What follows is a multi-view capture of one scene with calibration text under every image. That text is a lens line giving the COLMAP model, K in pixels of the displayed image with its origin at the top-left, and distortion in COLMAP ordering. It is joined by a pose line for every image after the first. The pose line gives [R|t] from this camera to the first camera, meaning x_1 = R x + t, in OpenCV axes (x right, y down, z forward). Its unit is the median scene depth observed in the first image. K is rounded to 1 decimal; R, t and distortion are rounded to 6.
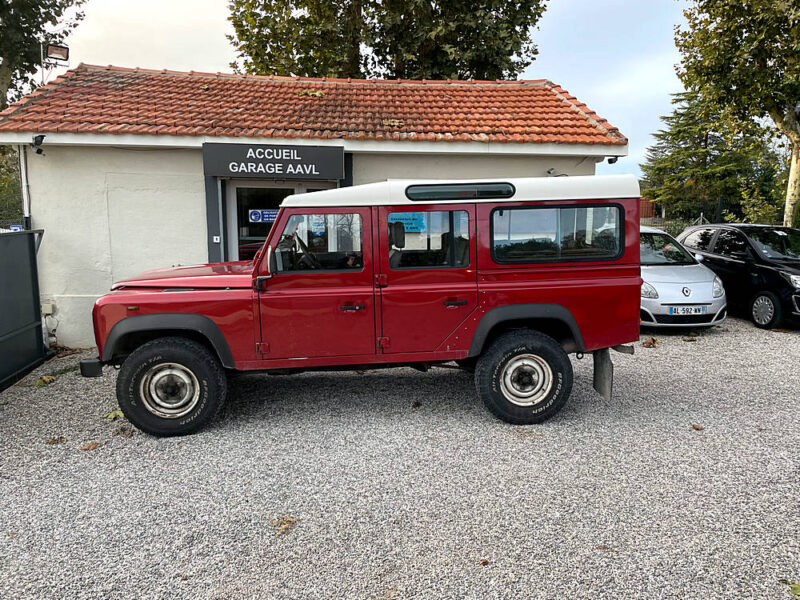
lens RADIAL K [[602.8, 0, 400.0], [0, 602.8, 300.0], [0, 0, 1]] dist [0.114280, -0.145783]
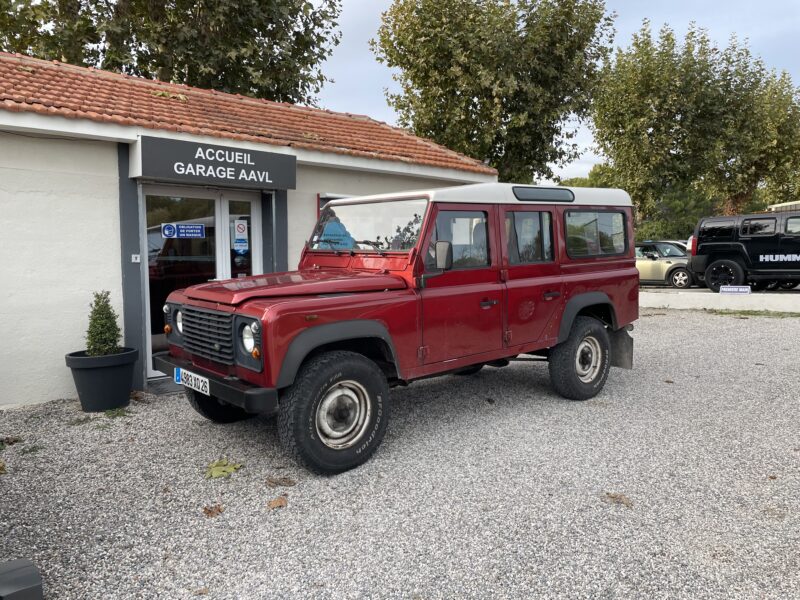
lens RADIAL K [[602.8, 0, 400.0], [0, 602.8, 300.0], [0, 0, 1]] dist [0.114280, -0.145783]
pose [[0.809465, -0.055651, 0.584525, -0.522731], [0.100040, 0.994015, -0.043900, 0.024085], [-0.578584, 0.094011, 0.810187, 0.178487]]
